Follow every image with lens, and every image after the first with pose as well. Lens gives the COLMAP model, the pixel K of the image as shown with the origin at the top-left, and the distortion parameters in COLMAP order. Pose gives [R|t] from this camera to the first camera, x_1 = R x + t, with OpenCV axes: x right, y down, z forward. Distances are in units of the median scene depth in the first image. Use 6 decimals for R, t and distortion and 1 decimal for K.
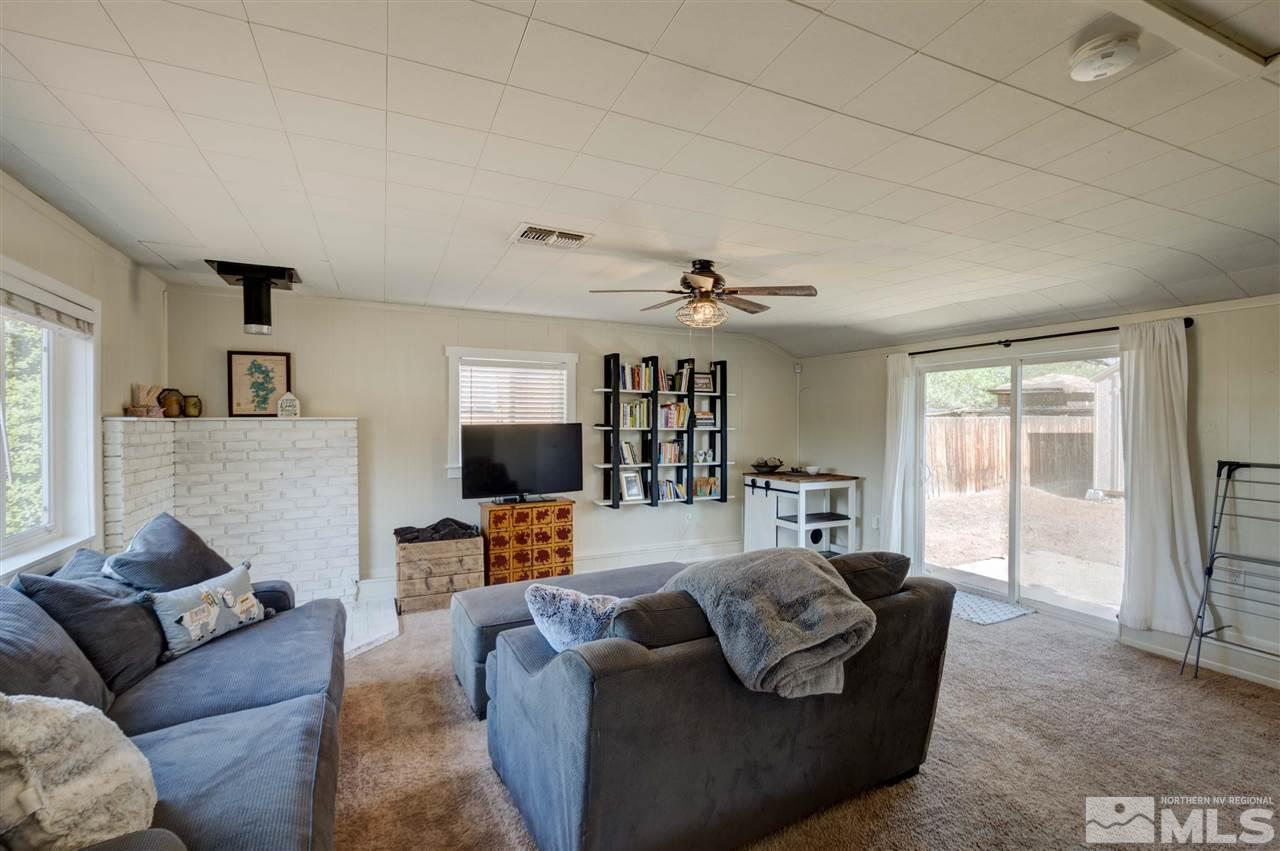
lens RADIAL K [[580.4, 0, 648.7], [0, 580.4, 425.8], [0, 0, 1]] dist [0.000116, -0.000218]
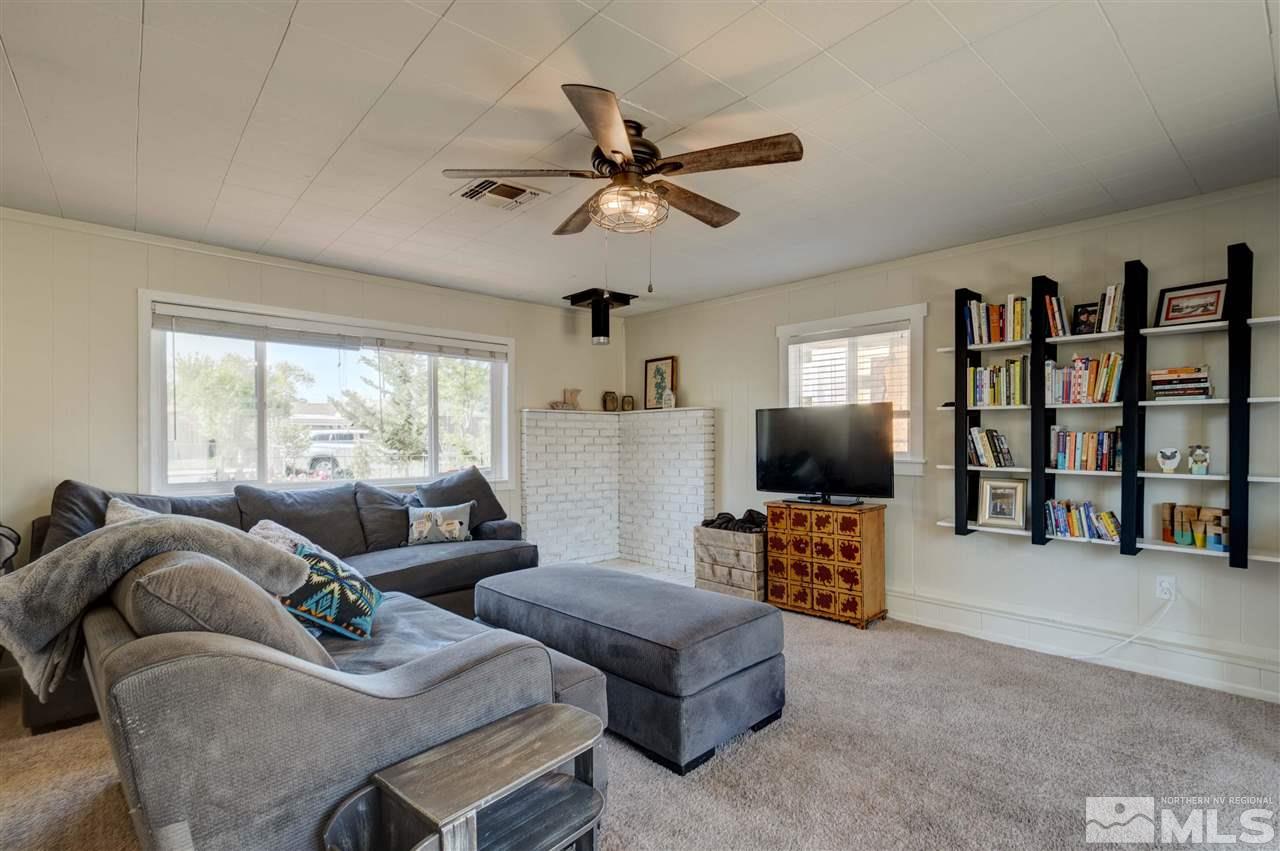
lens RADIAL K [[580.4, 0, 662.3], [0, 580.4, 444.4], [0, 0, 1]] dist [0.000116, -0.000218]
pose [[0.342903, 0.012193, -0.939292, 0.481919], [-0.000272, 0.999917, 0.012881, 0.040710], [0.939371, -0.004162, 0.342878, 0.537694]]
